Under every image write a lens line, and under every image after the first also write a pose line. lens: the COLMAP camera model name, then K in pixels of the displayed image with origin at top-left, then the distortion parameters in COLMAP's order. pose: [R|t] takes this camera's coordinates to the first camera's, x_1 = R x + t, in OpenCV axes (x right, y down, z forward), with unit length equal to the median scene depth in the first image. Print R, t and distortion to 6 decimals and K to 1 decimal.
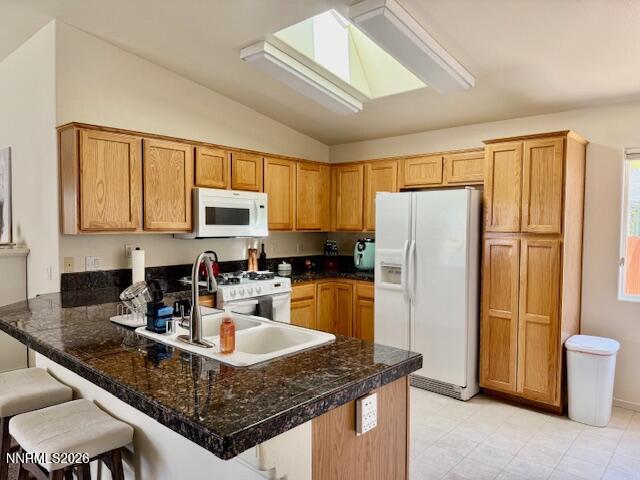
lens RADIAL K [[444.3, 0, 320.0], [0, 444.3, 240.0], [0, 0, 1]] dist [0.079416, -0.098945]
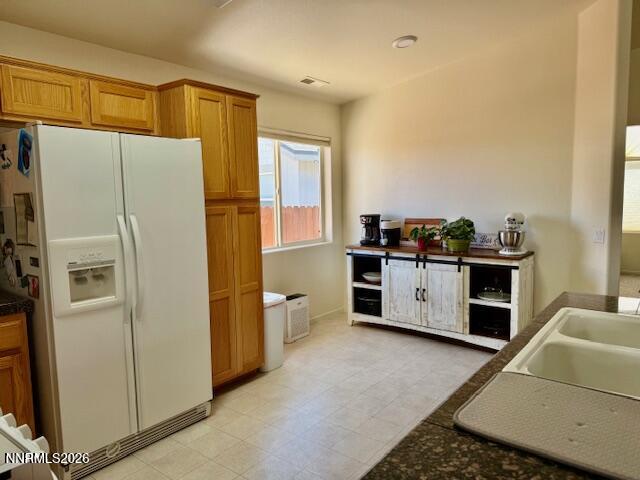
lens RADIAL K [[444.3, 0, 320.0], [0, 444.3, 240.0], [0, 0, 1]] dist [0.079416, -0.098945]
pose [[-0.051774, -0.107613, 0.992844, -0.456060], [0.049844, 0.992660, 0.110192, -0.023651], [-0.997414, 0.055192, -0.046030, 0.859198]]
